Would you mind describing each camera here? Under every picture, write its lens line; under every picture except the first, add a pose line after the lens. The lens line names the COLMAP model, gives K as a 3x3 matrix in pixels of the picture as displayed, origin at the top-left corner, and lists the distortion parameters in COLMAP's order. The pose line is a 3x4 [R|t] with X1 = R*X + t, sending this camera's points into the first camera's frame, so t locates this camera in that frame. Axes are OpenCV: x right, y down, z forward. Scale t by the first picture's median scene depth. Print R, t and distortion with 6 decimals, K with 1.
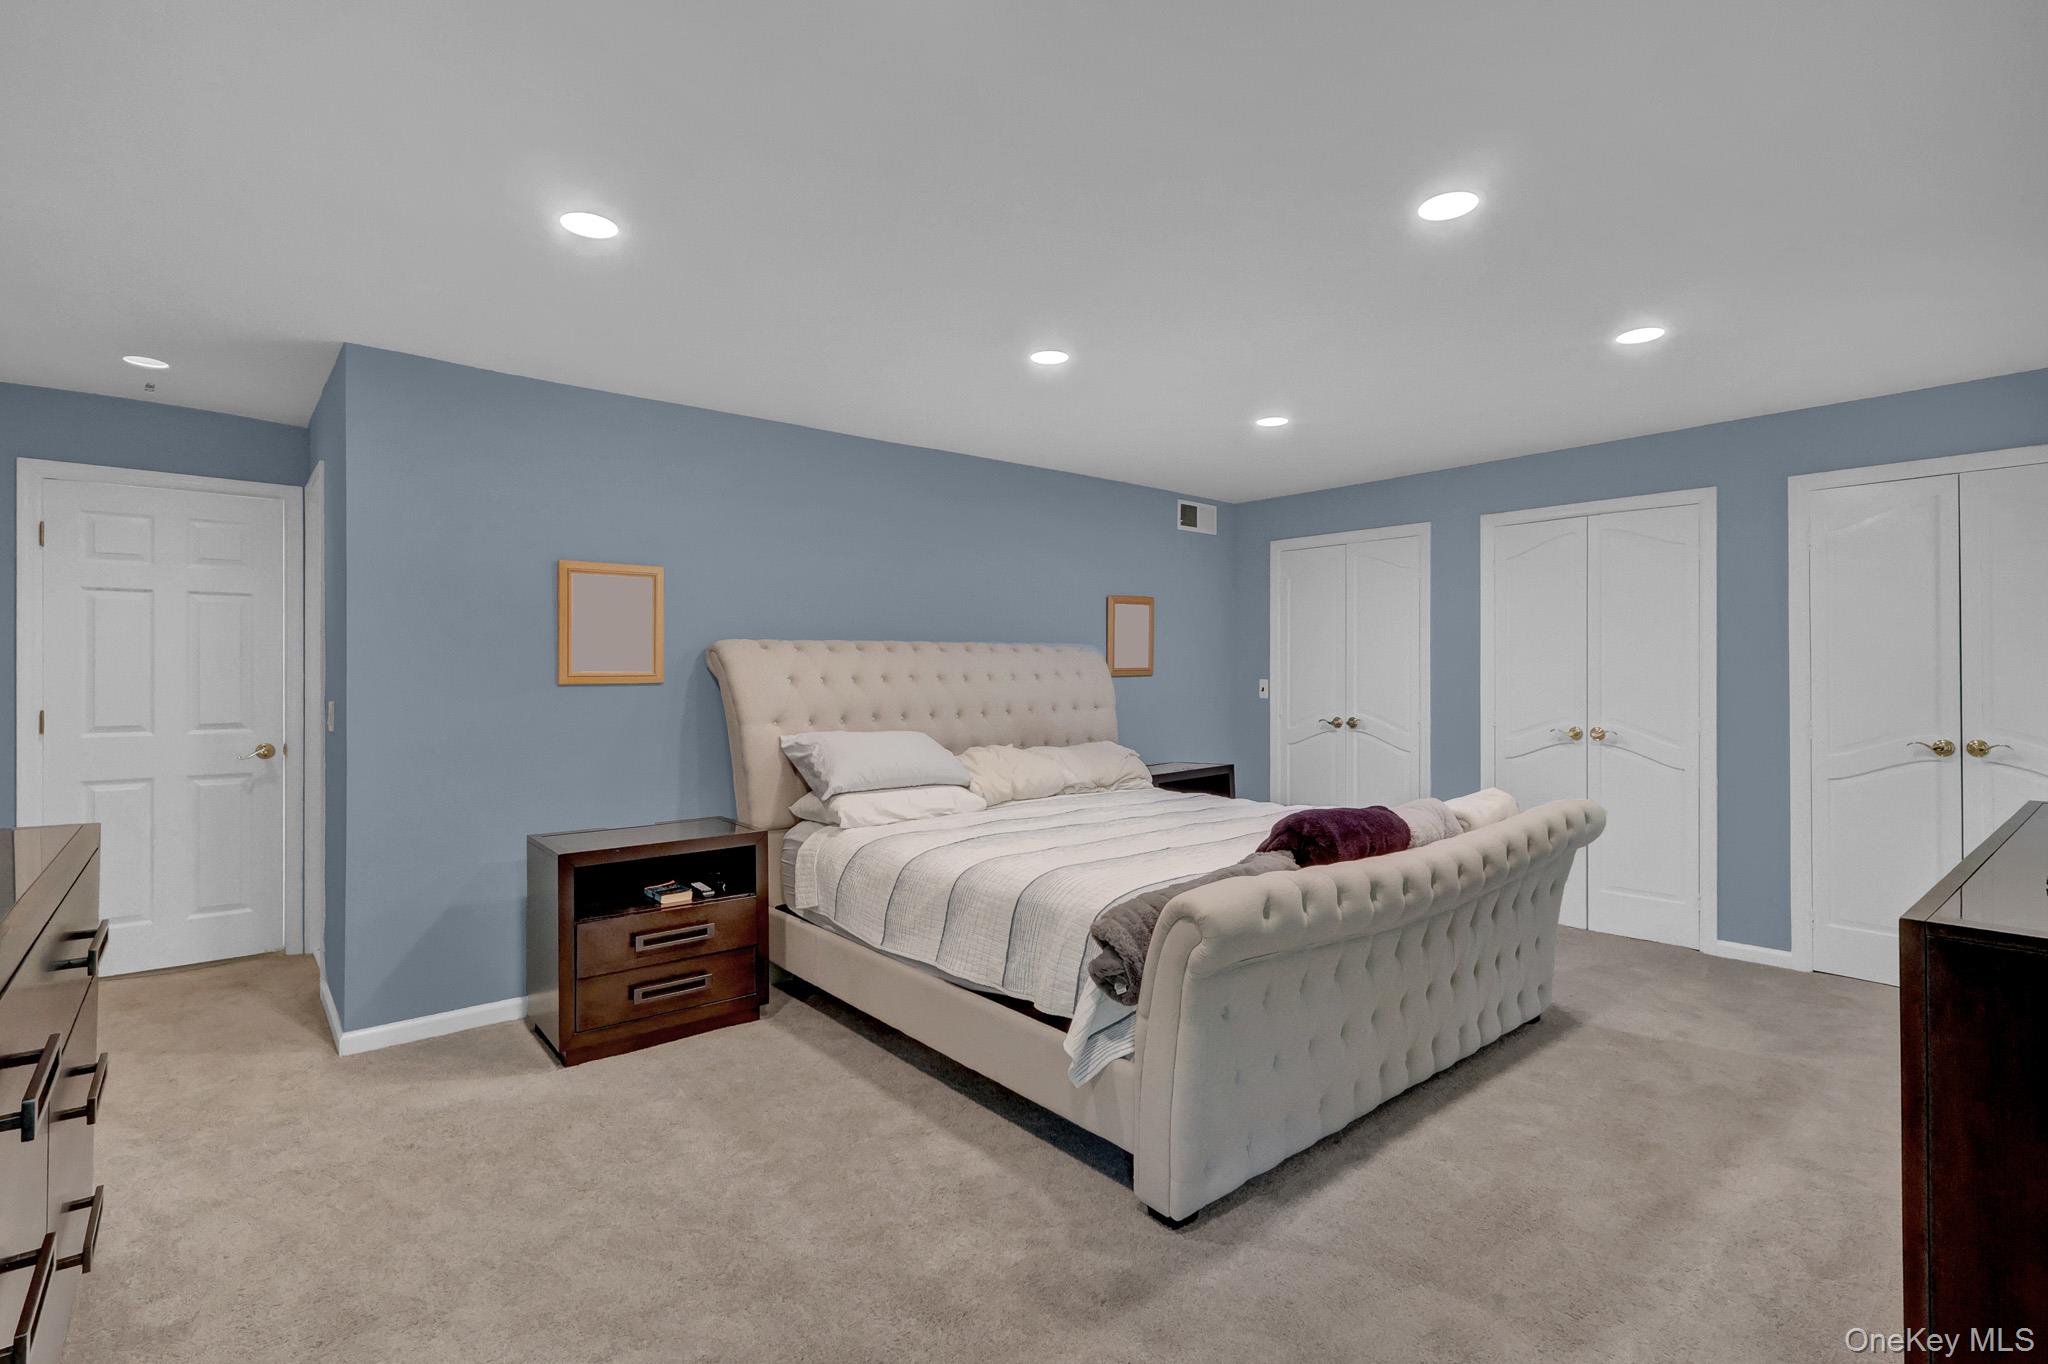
lens RADIAL K [[946.2, 0, 1017.2], [0, 946.2, 674.0], [0, 0, 1]] dist [-0.004110, -0.000331]
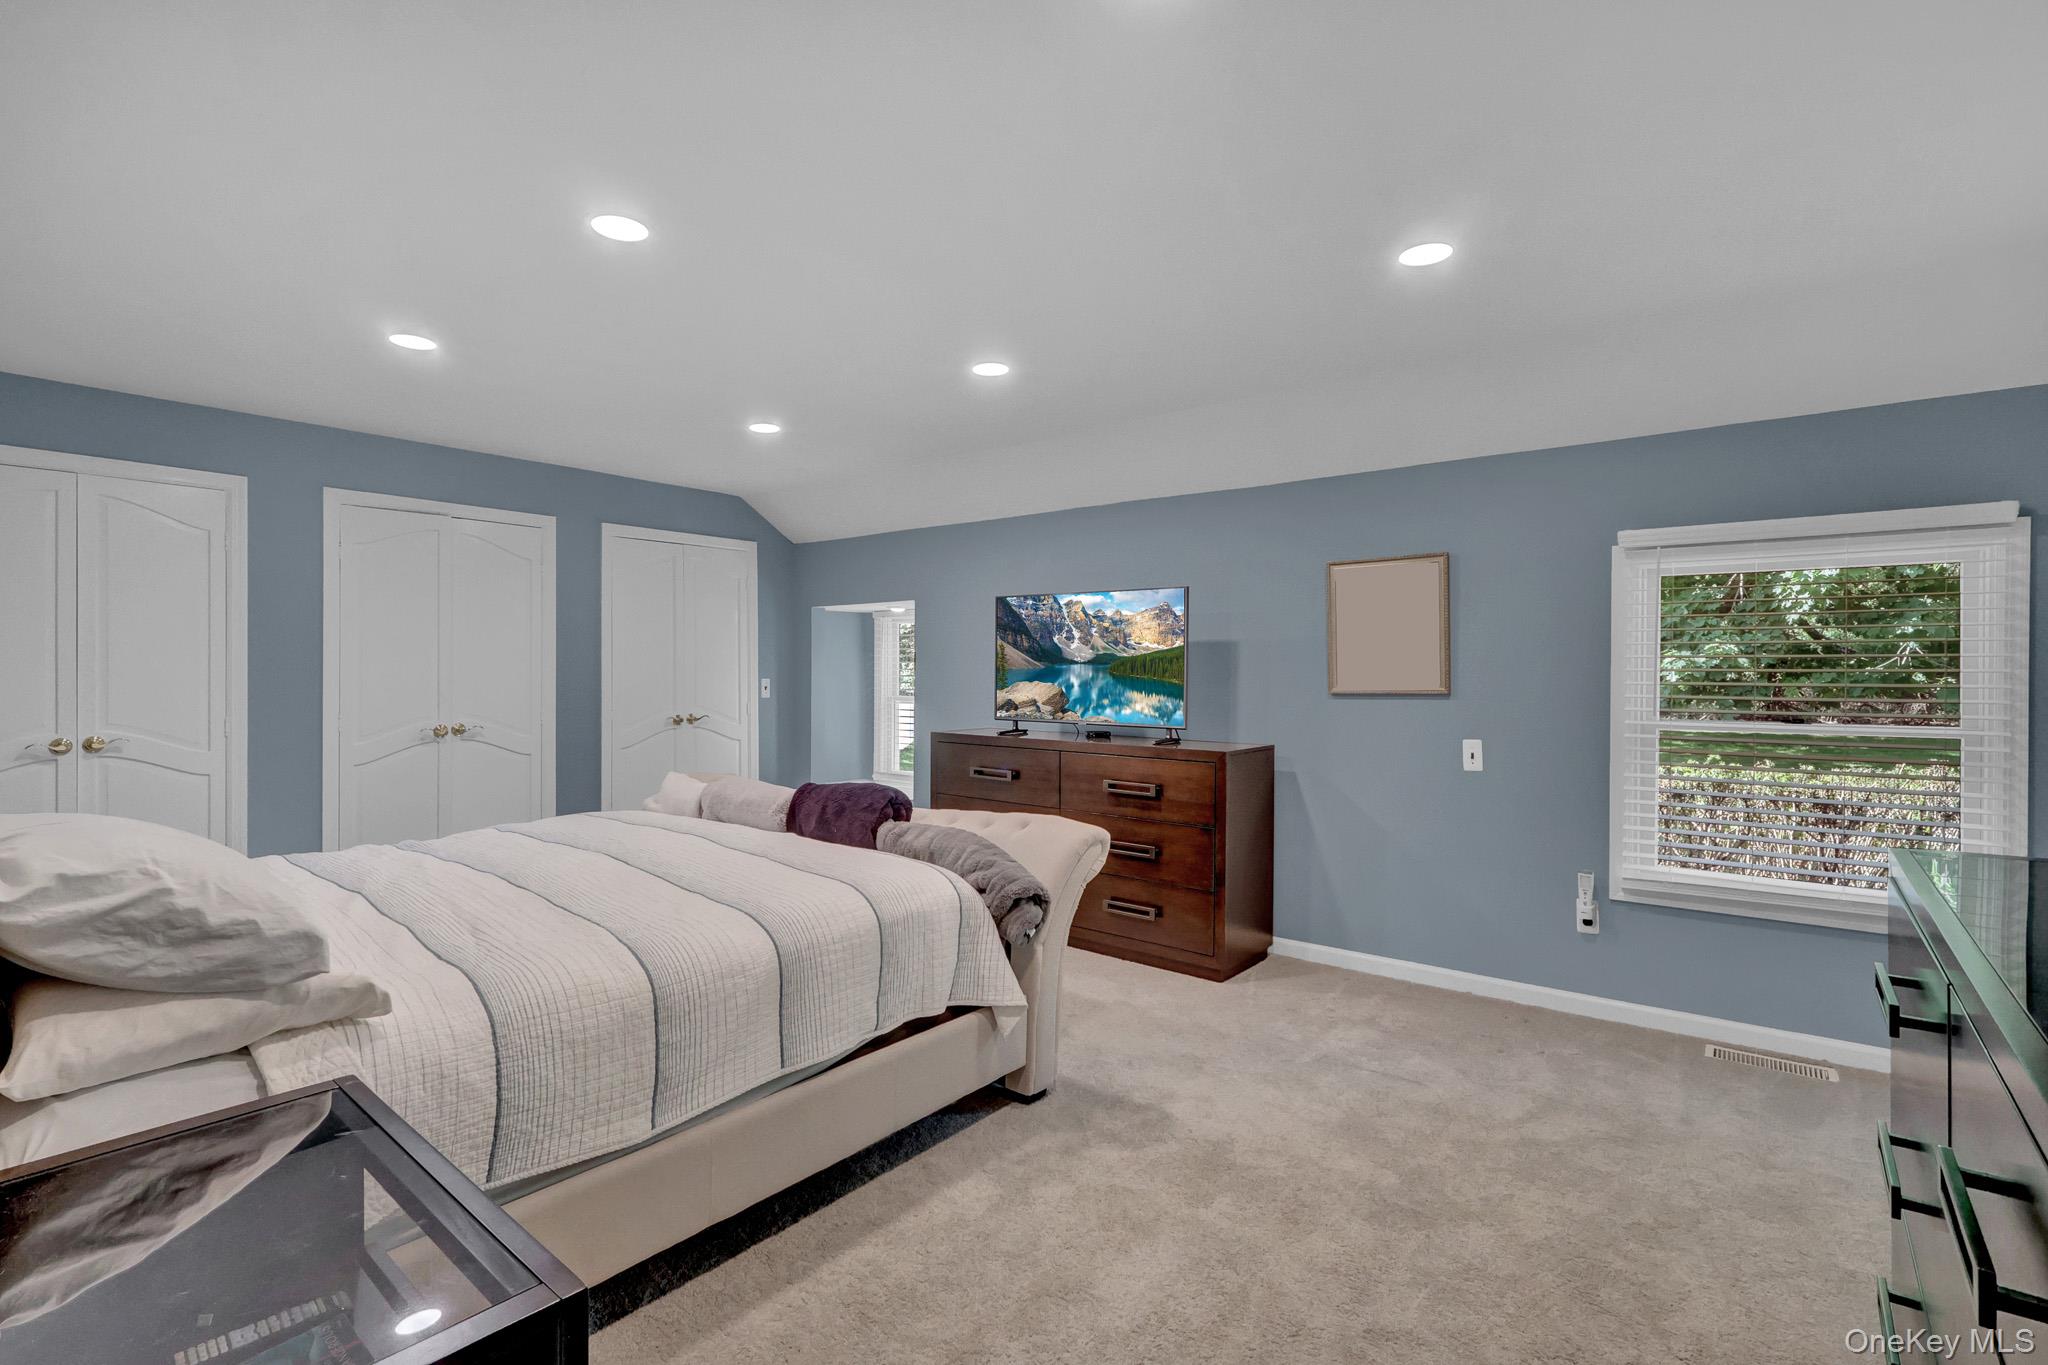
lens RADIAL K [[946.2, 0, 1017.8], [0, 946.2, 673.7], [0, 0, 1]] dist [-0.004110, -0.000331]
pose [[-0.180627, -0.003337, 0.983546, -0.640346], [0.001366, 0.999992, 0.003644, -0.000846], [-0.983551, 0.002002, -0.180621, 0.732964]]
